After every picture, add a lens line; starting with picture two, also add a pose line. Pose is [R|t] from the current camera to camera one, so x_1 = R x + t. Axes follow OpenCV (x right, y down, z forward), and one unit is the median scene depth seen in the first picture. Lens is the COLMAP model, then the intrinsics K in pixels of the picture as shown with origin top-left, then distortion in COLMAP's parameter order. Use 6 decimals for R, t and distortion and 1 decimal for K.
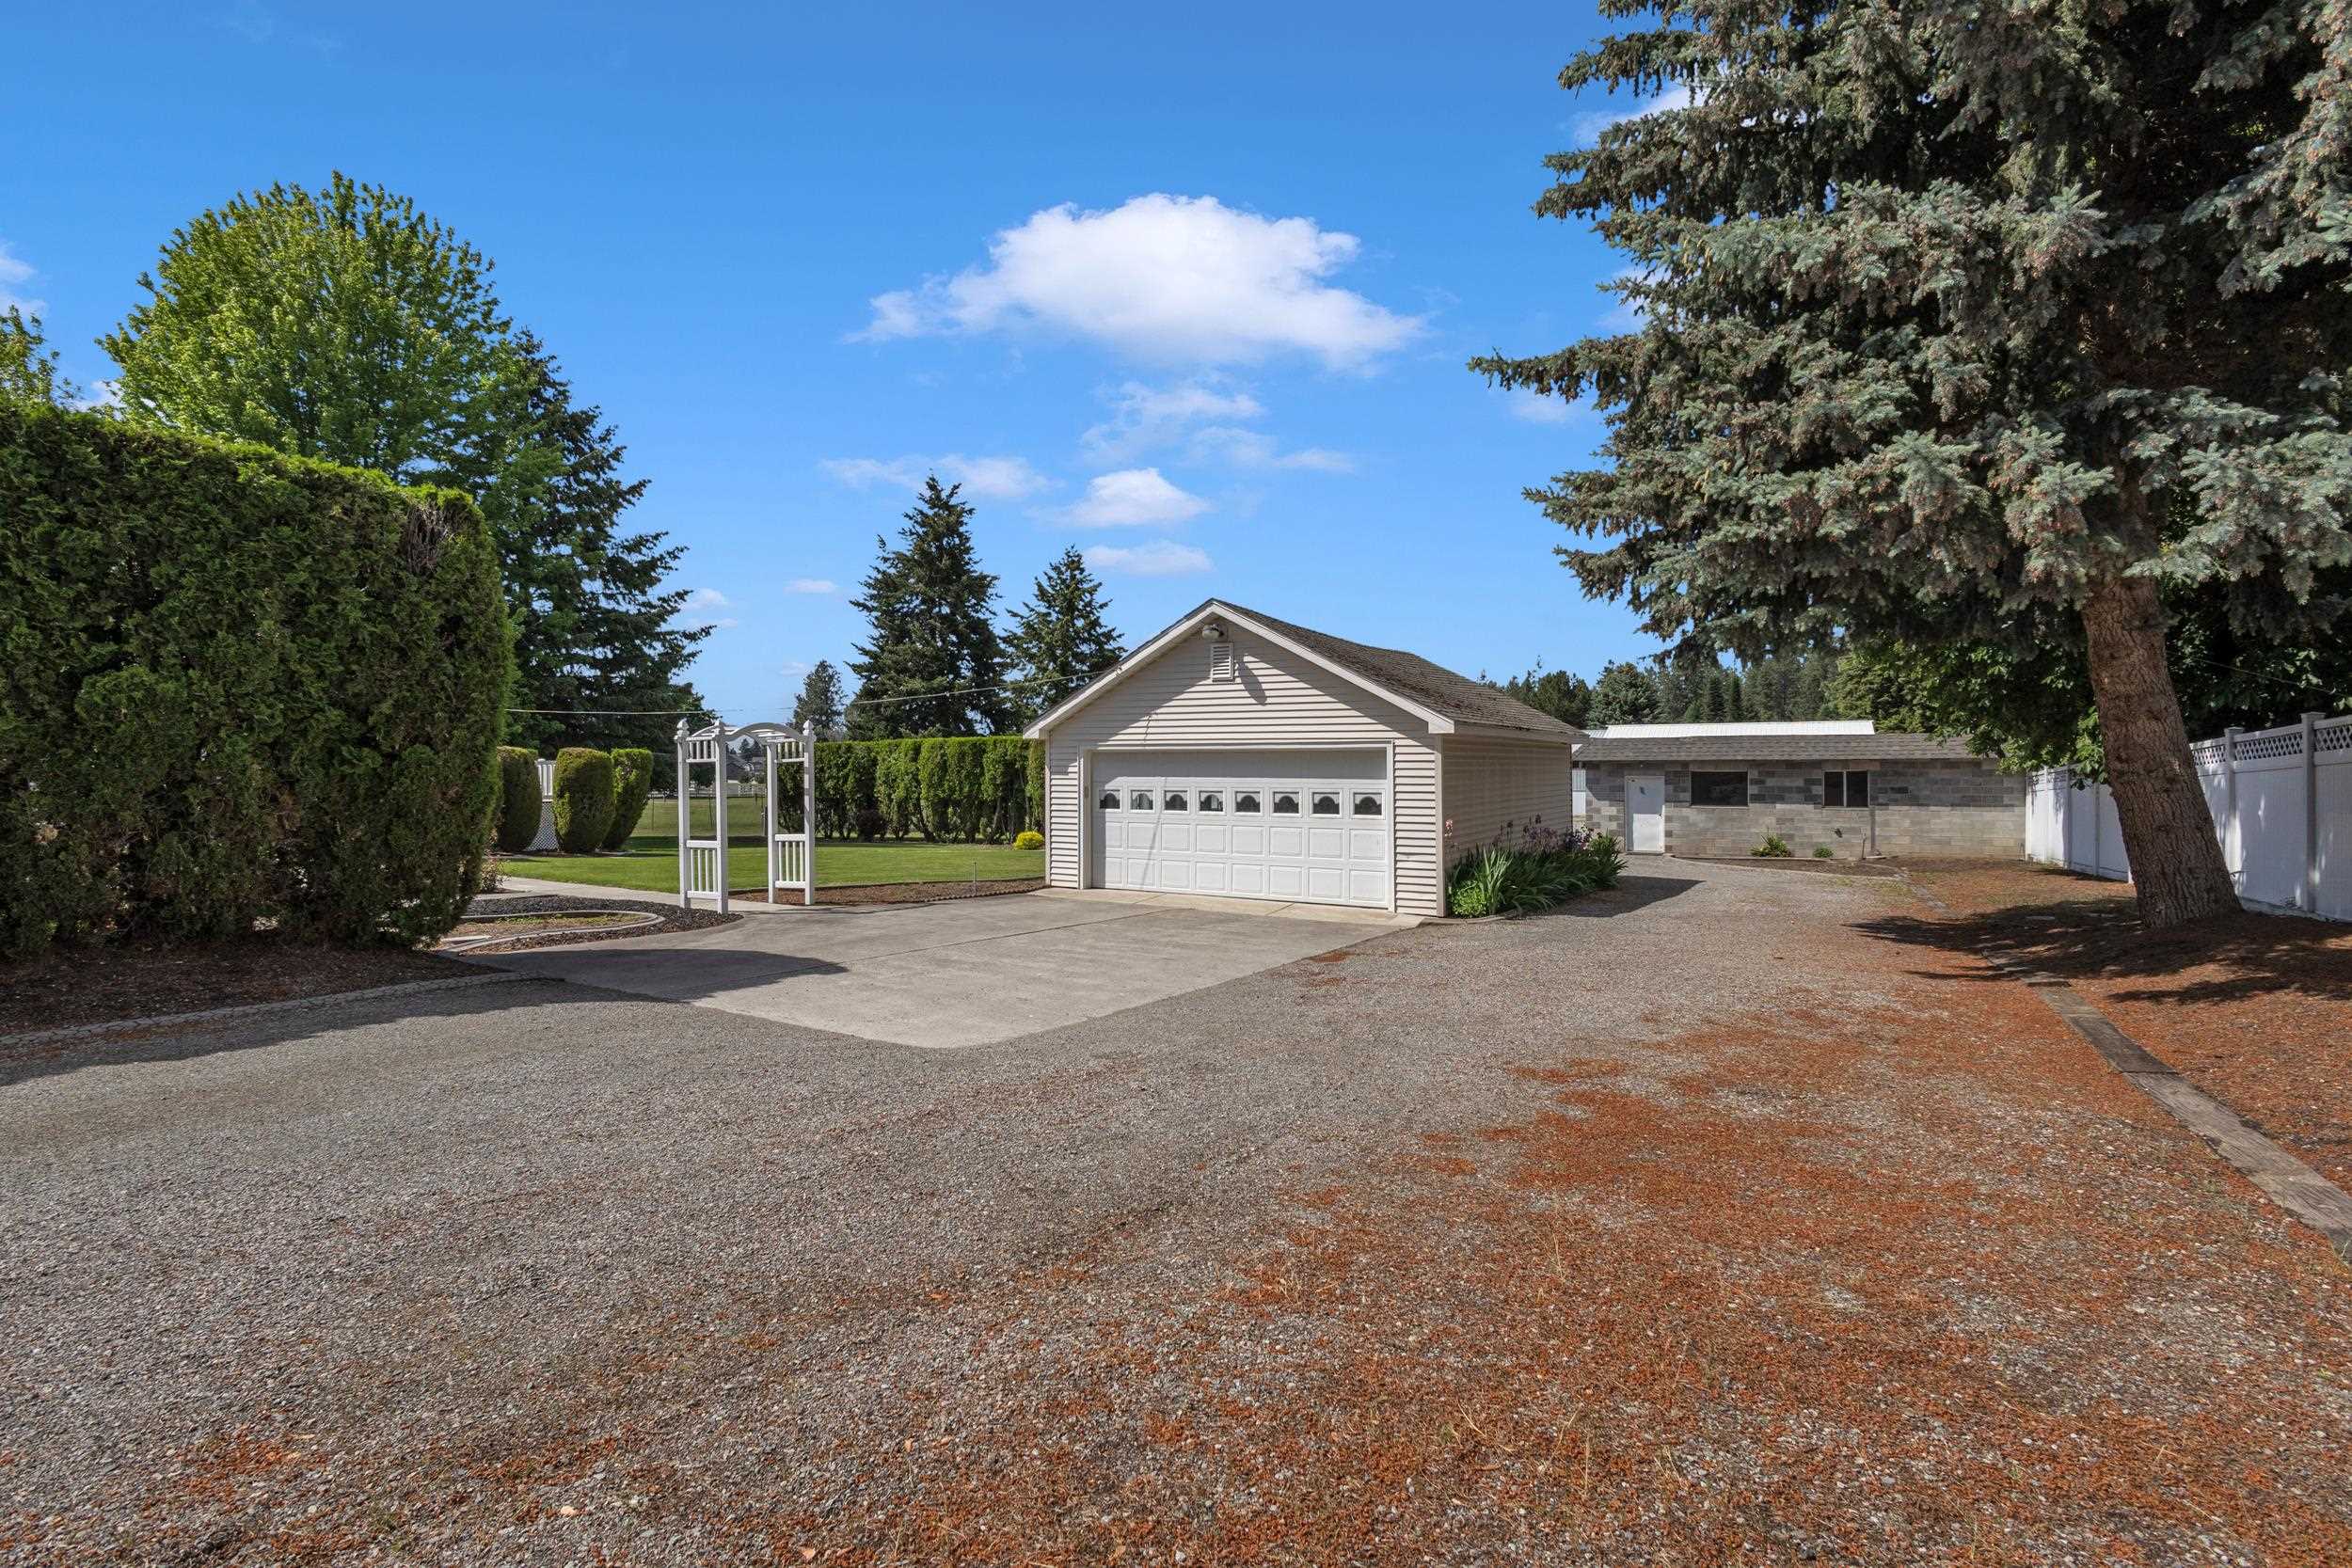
lens RADIAL K [[1083.1, 0, 1180.8], [0, 1083.1, 791.8], [0, 0, 1]] dist [0.004236, -0.000657]
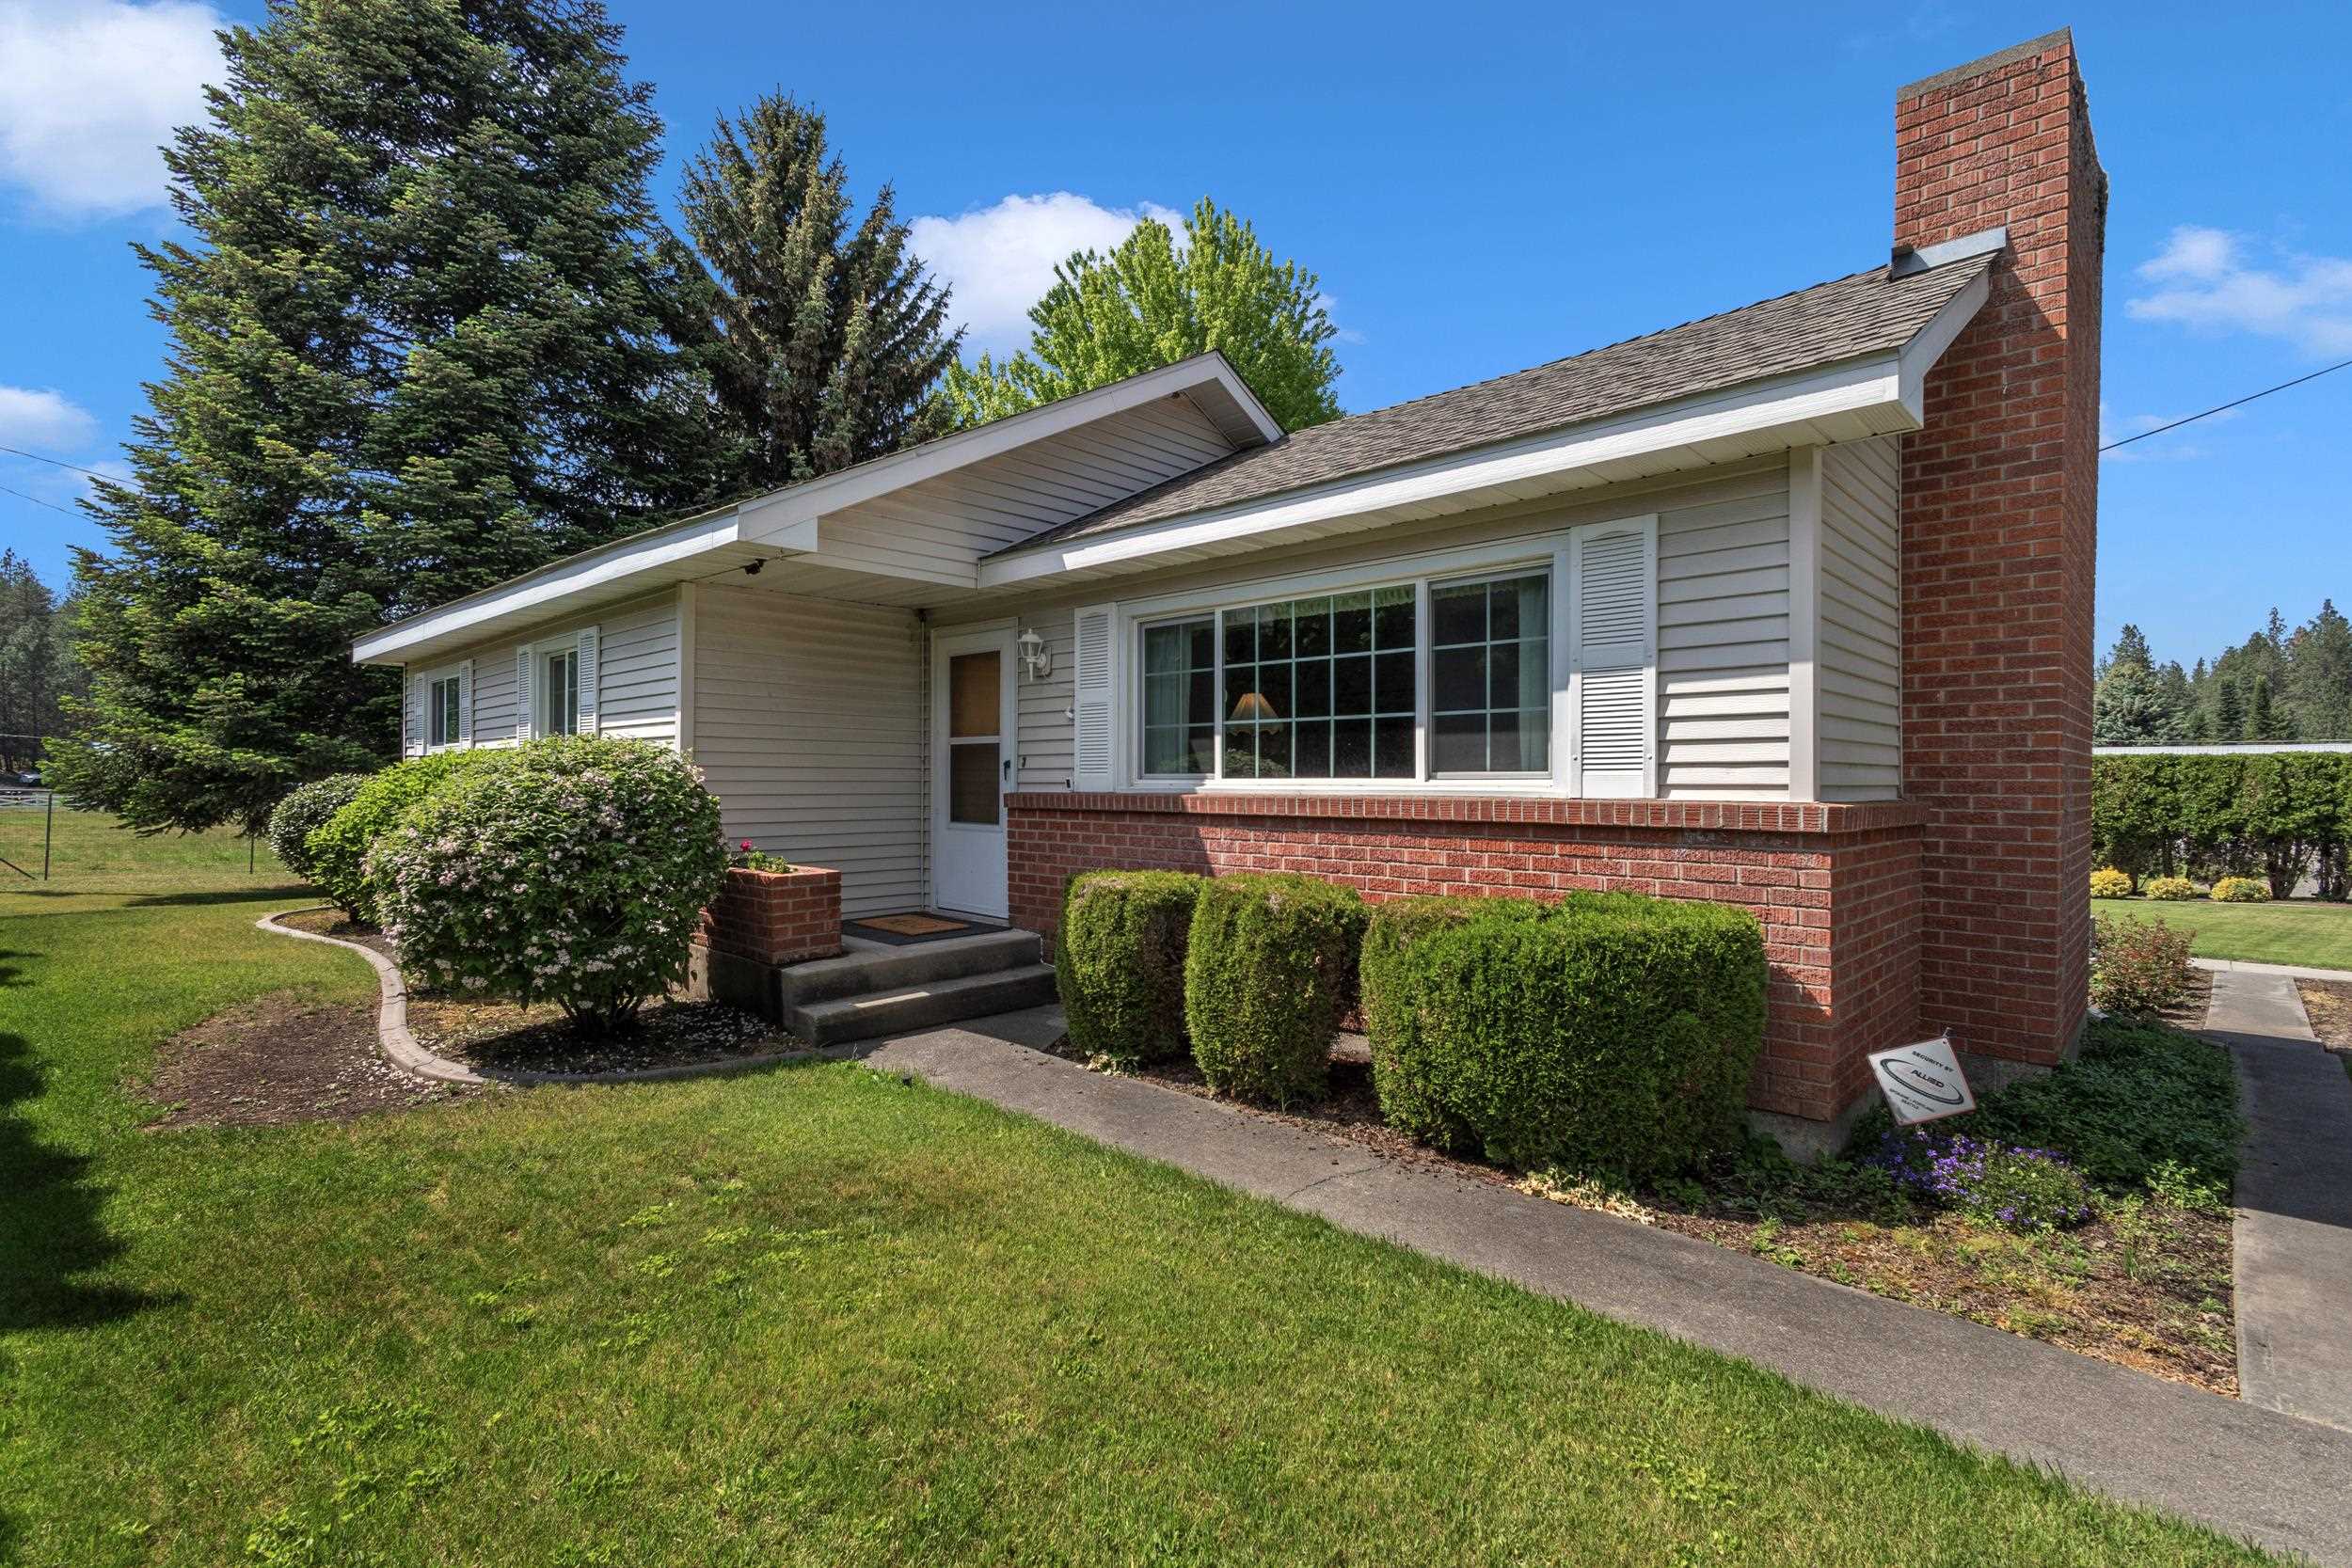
lens RADIAL K [[1083.1, 0, 1180.8], [0, 1083.1, 791.8], [0, 0, 1]] dist [0.004236, -0.000657]
pose [[0.974350, 0.006524, -0.224944, -0.656742], [-0.009570, 0.999877, -0.012452, -0.011319], [0.224835, 0.014285, 0.974292, 0.036293]]
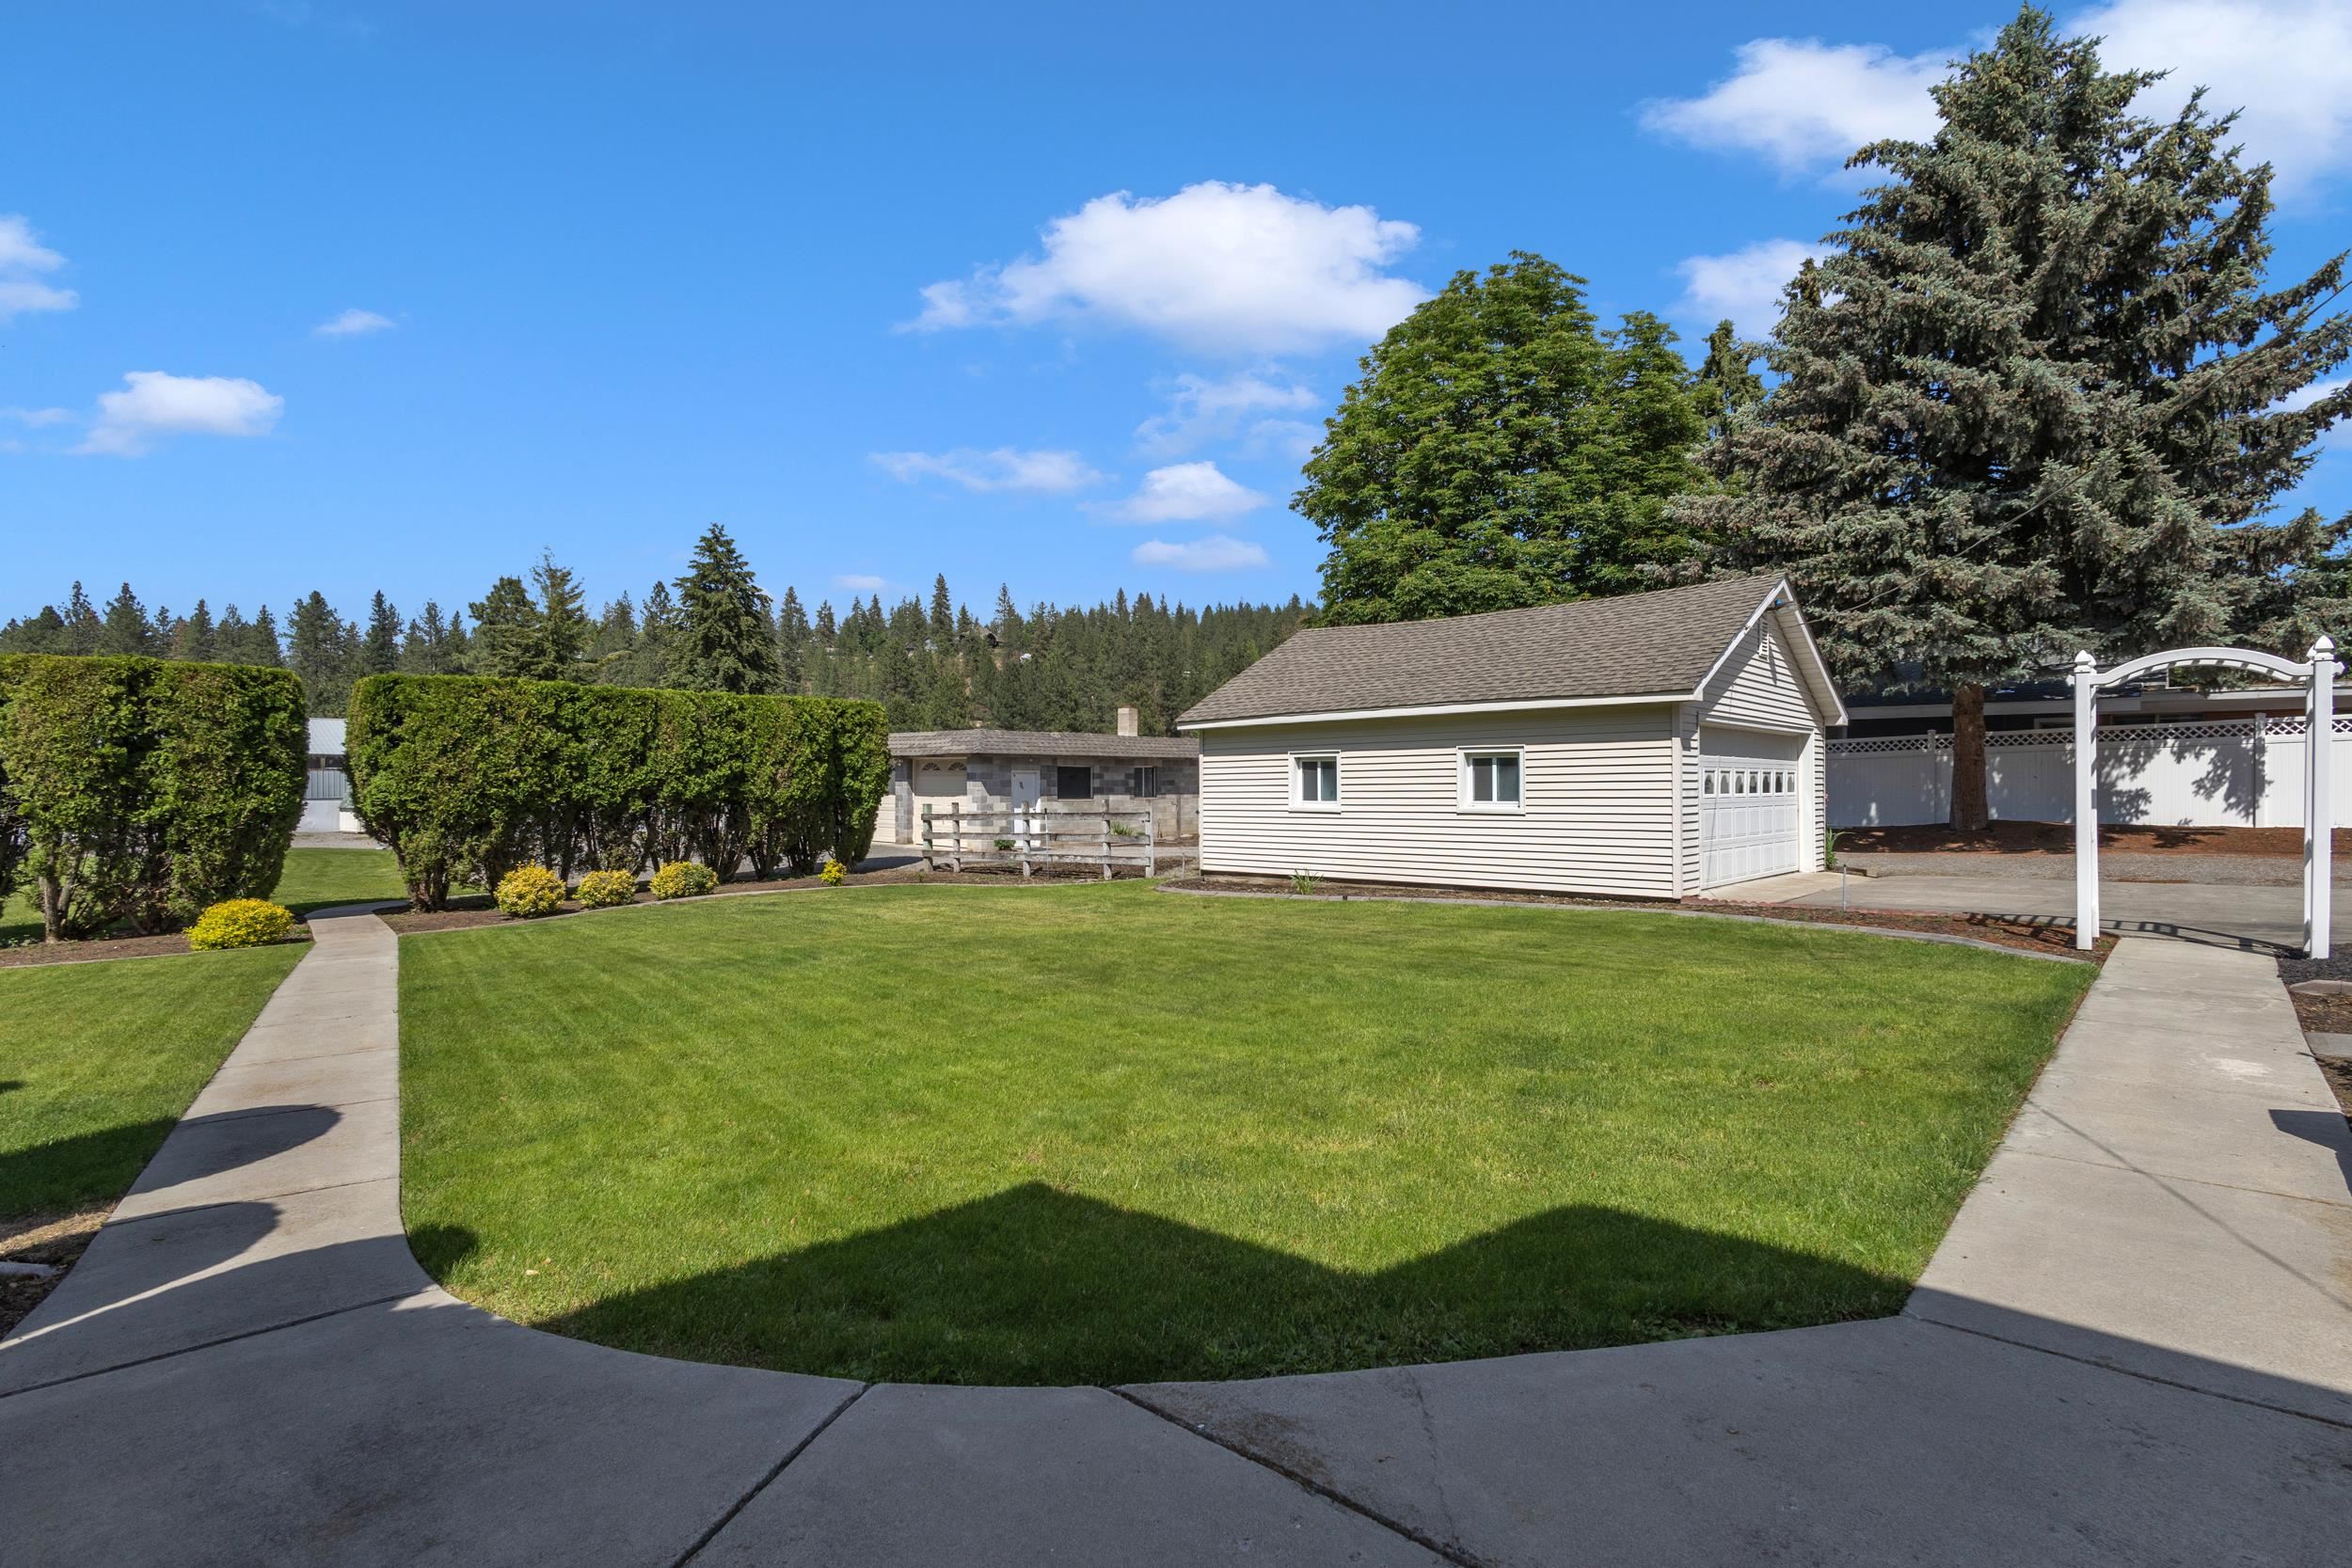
lens RADIAL K [[1083.1, 0, 1180.8], [0, 1083.1, 791.8], [0, 0, 1]] dist [0.004236, -0.000657]
pose [[0.189069, -0.010128, 0.981912, -0.568960], [0.018473, 0.999807, 0.006756, 0.000959], [-0.981790, 0.016862, 0.189219, 0.732950]]
